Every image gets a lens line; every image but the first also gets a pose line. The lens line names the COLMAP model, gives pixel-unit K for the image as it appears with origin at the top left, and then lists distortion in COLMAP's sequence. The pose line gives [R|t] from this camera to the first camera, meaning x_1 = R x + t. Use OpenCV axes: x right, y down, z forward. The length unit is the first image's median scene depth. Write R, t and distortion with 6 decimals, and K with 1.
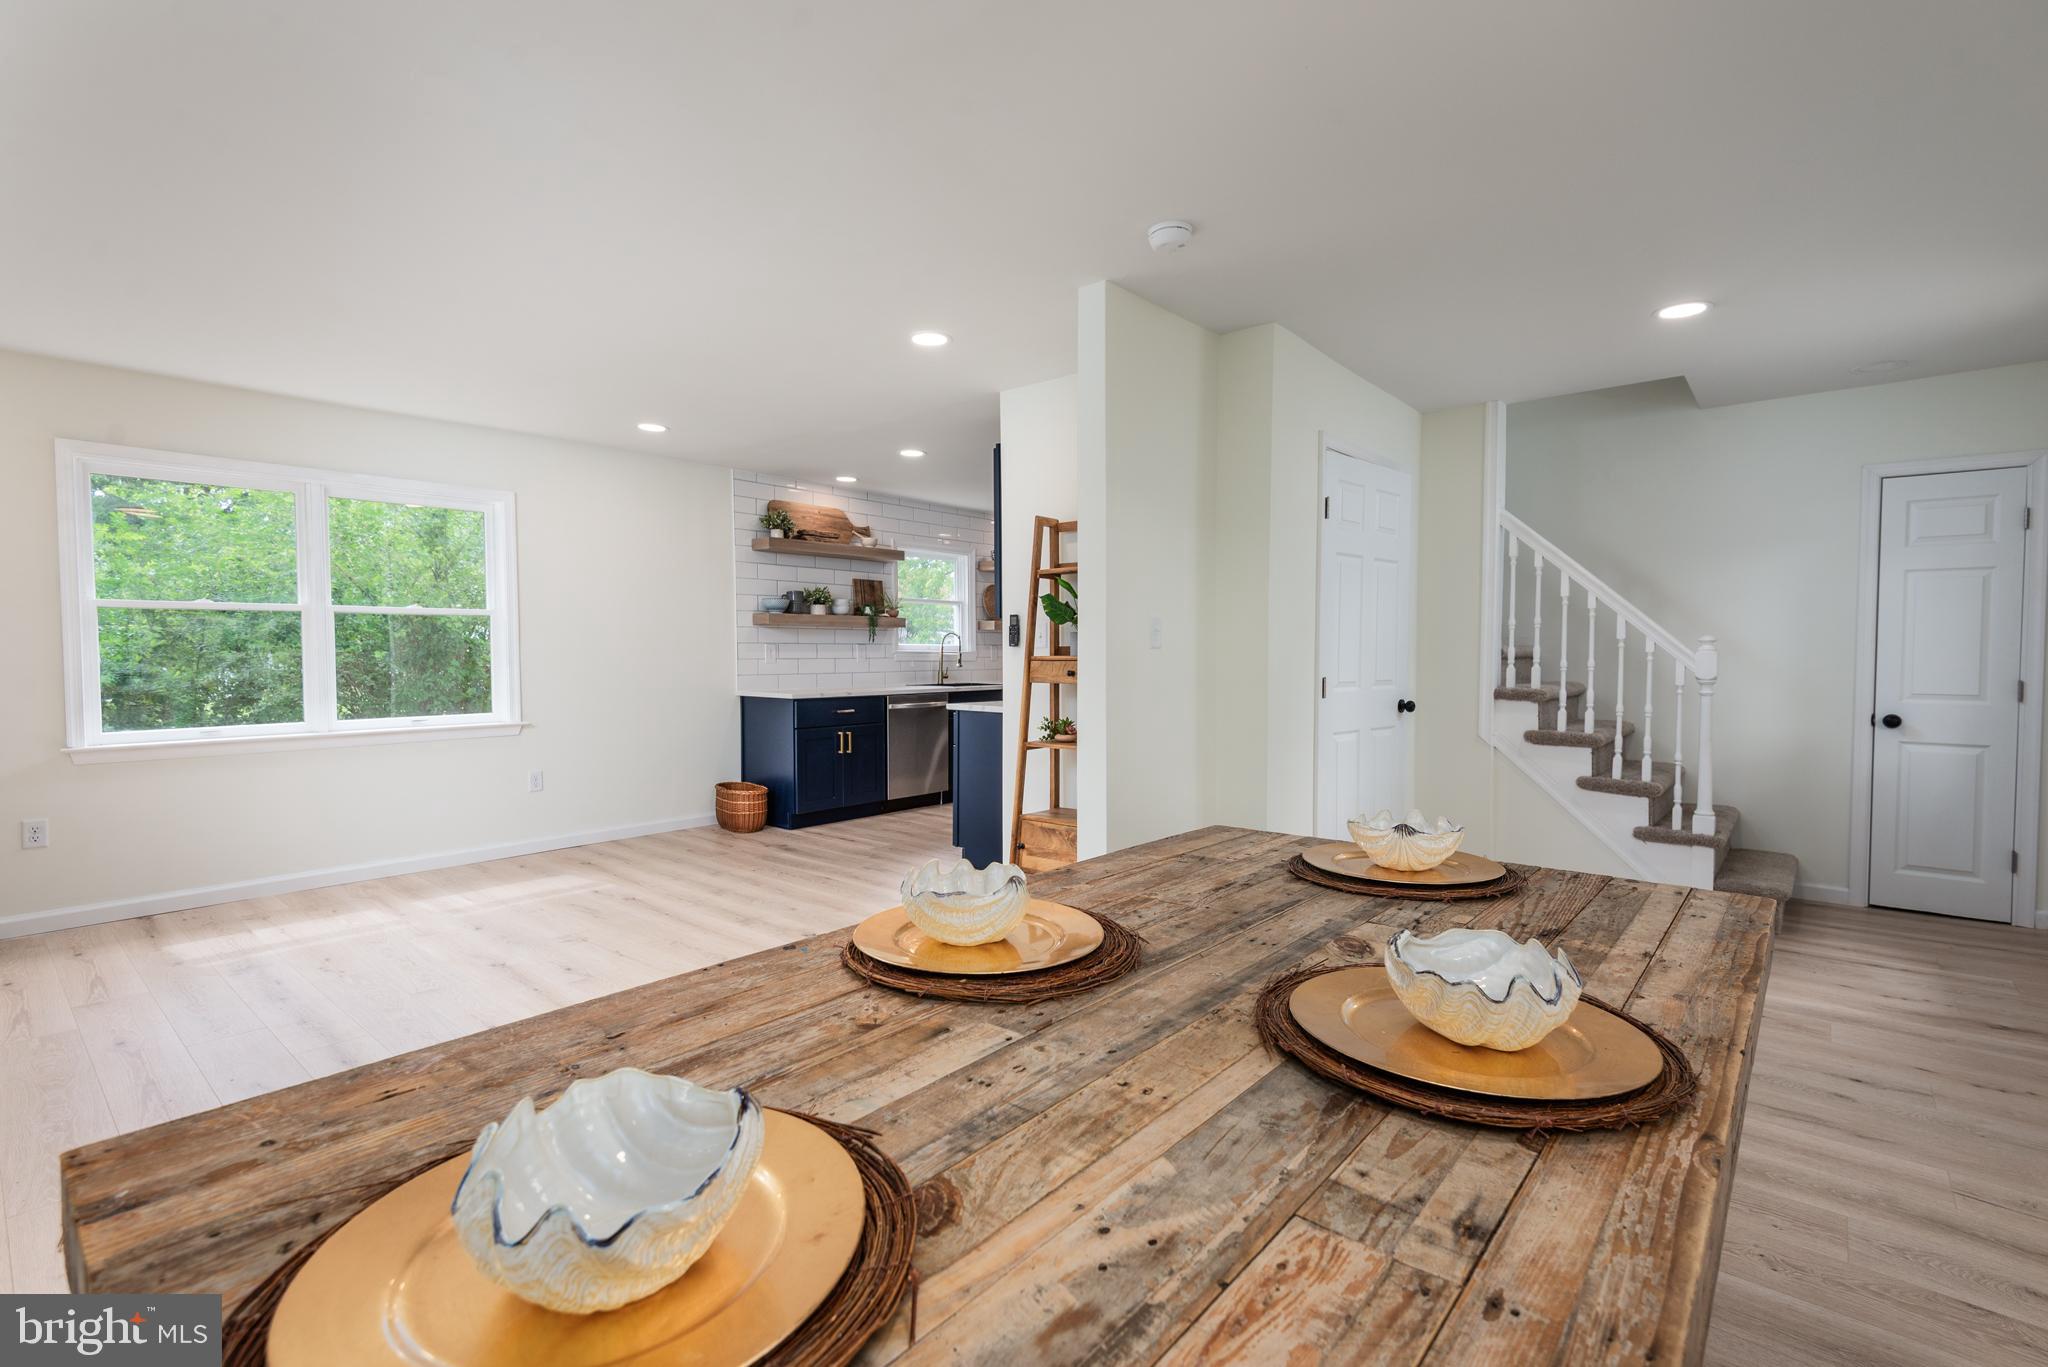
lens RADIAL K [[915.9, 0, 1024.0], [0, 915.9, 683.5], [0, 0, 1]] dist [0.032799, -0.019653]
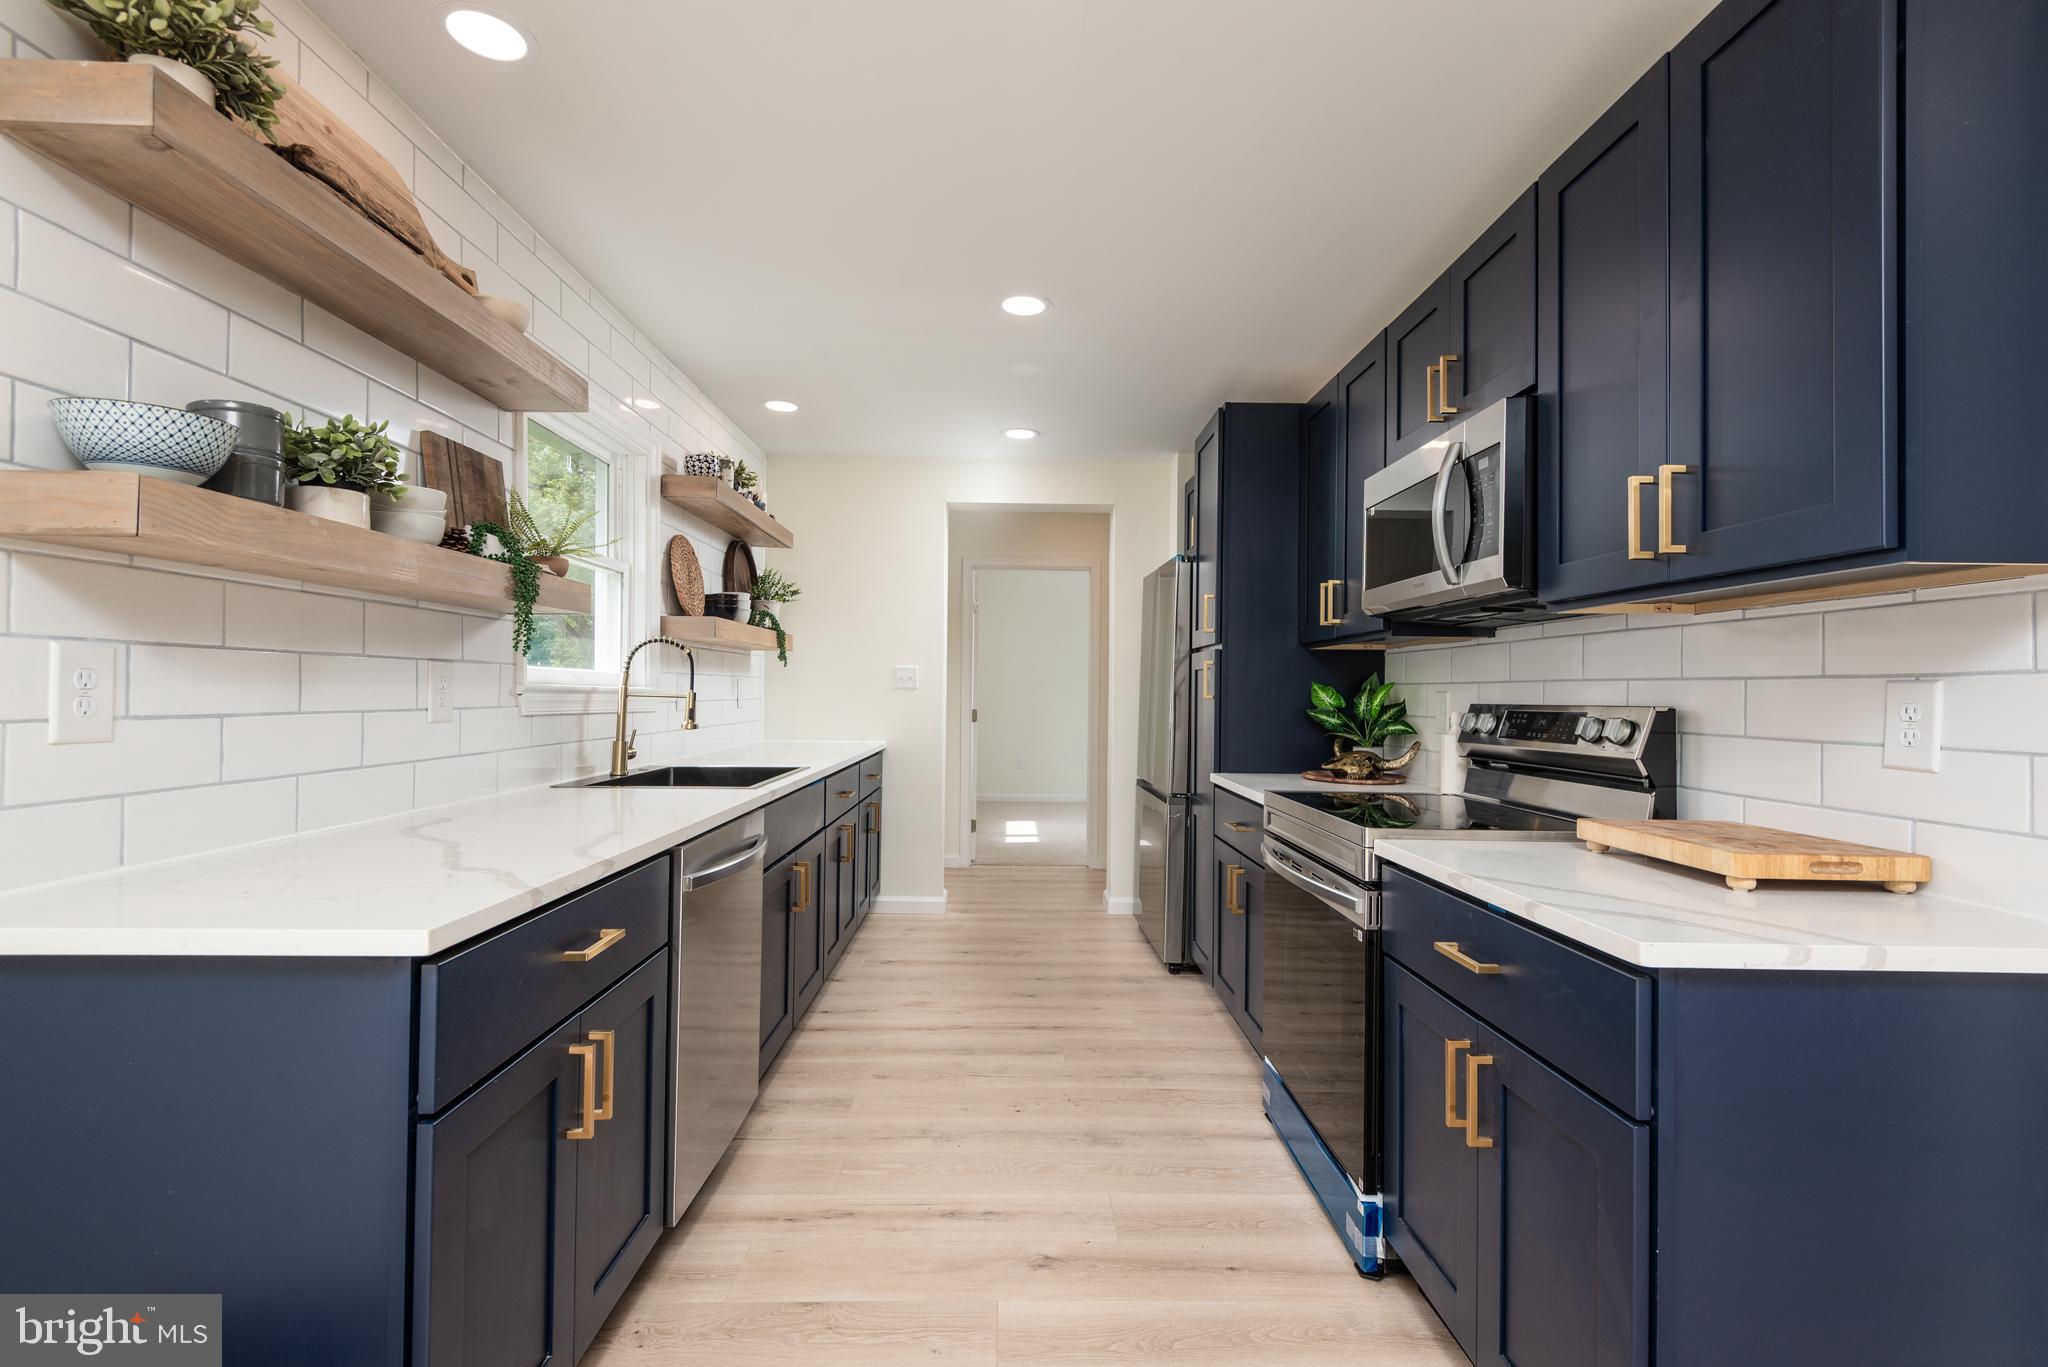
lens RADIAL K [[915.9, 0, 1024.0], [0, 915.9, 683.5], [0, 0, 1]] dist [0.032799, -0.019653]
pose [[0.742643, 0.017660, 0.669455, -0.271318], [0.008425, 0.999327, -0.035707, -0.026971], [-0.669635, 0.032158, 0.741994, 0.754942]]
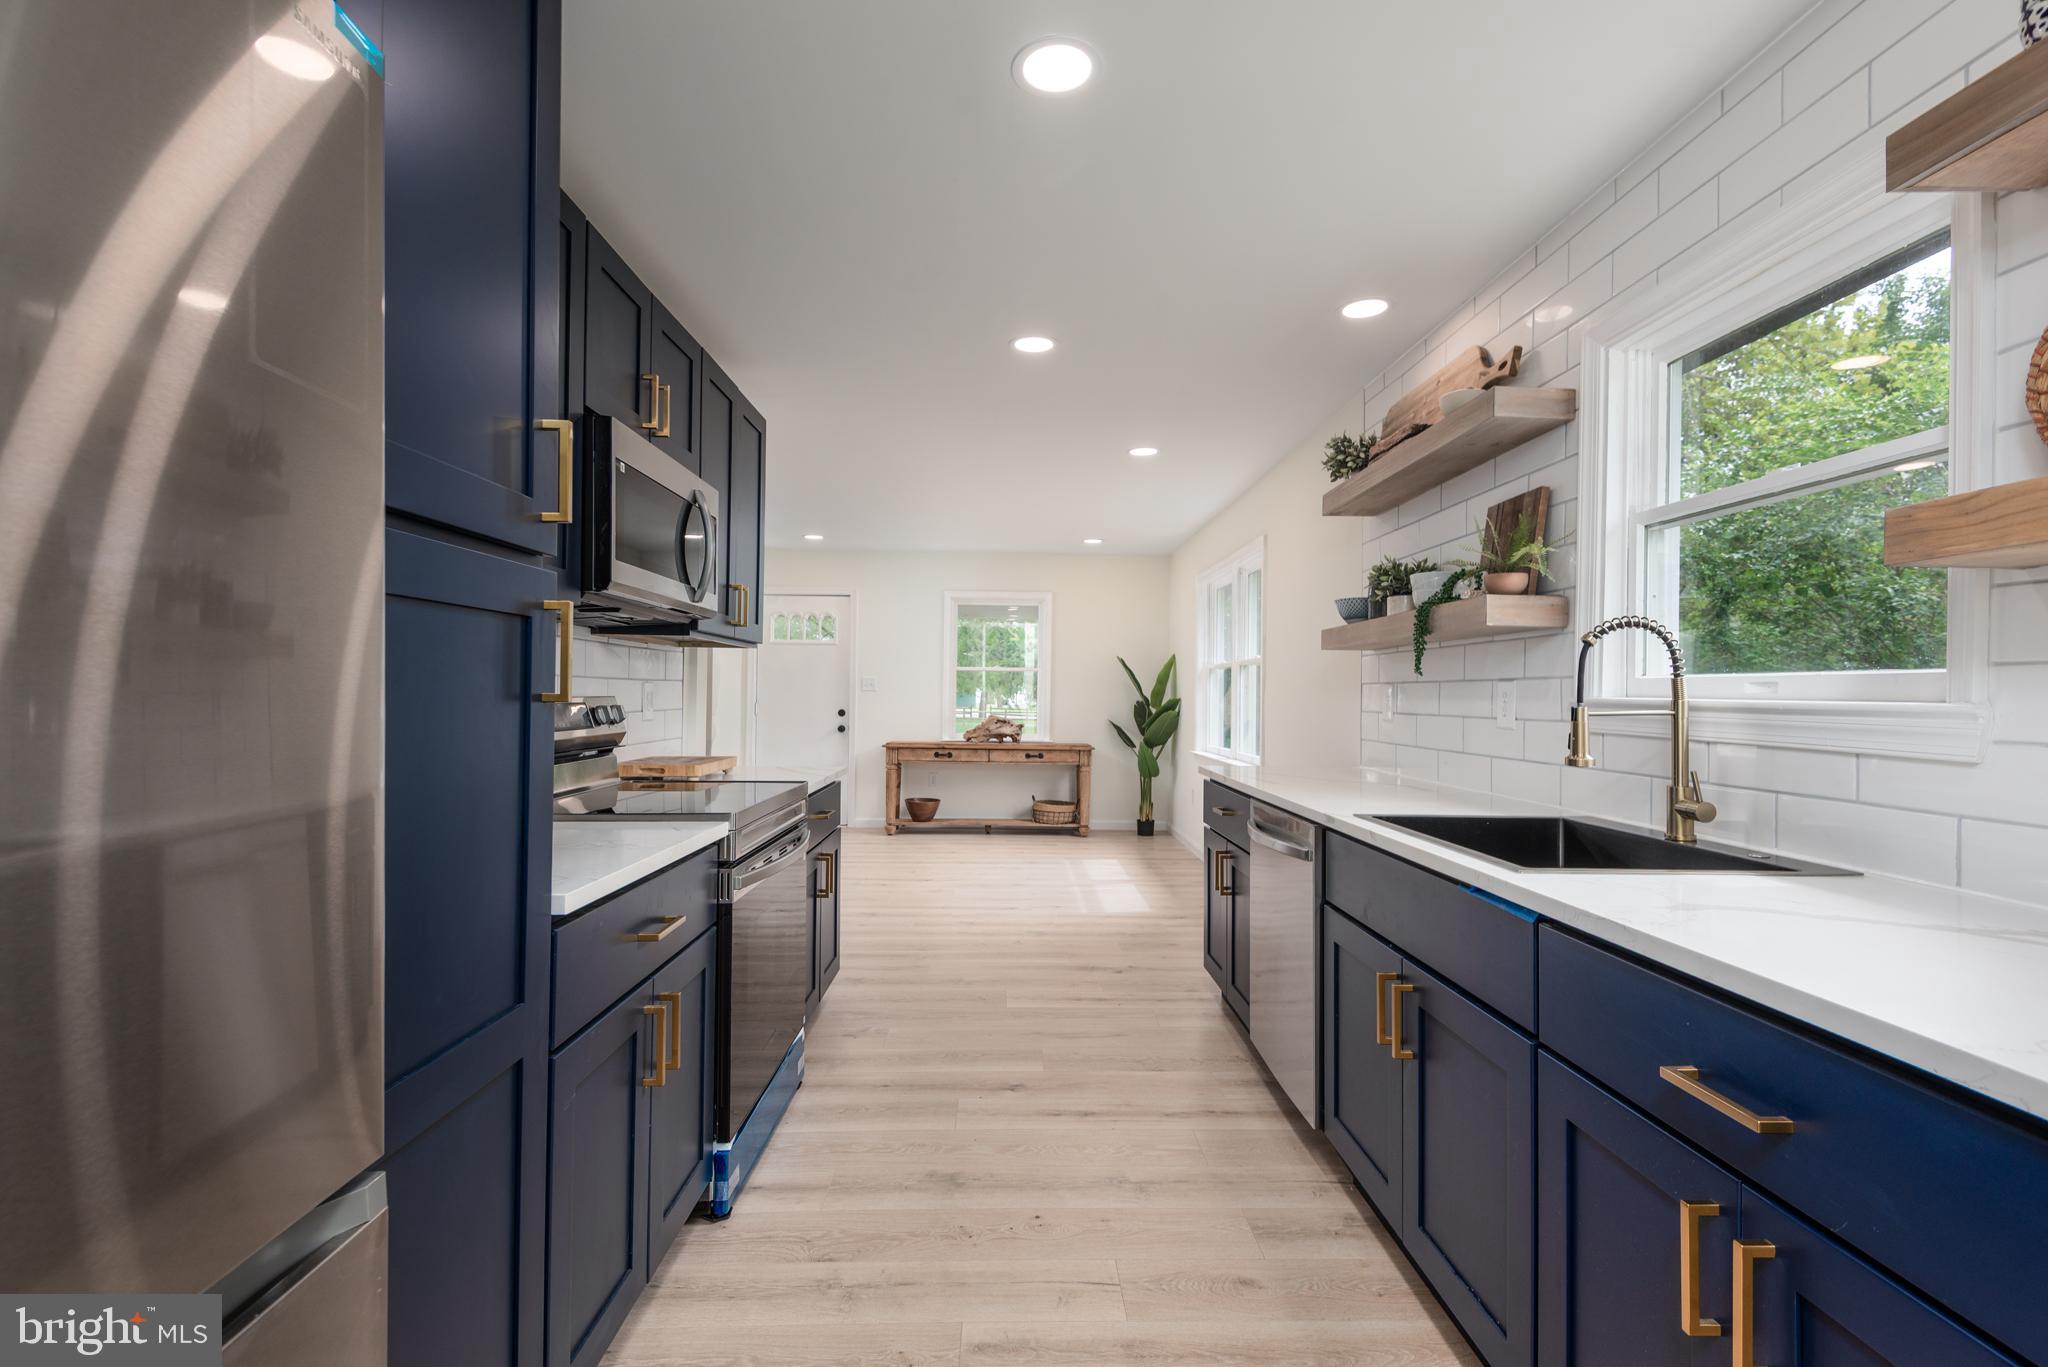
lens RADIAL K [[915.9, 0, 1024.0], [0, 915.9, 683.5], [0, 0, 1]] dist [0.032799, -0.019653]
pose [[-0.742634, -0.011638, -0.669596, 0.239559], [-0.028368, 0.999498, 0.014090, -0.046826], [0.669096, 0.029458, -0.742592, 1.312215]]
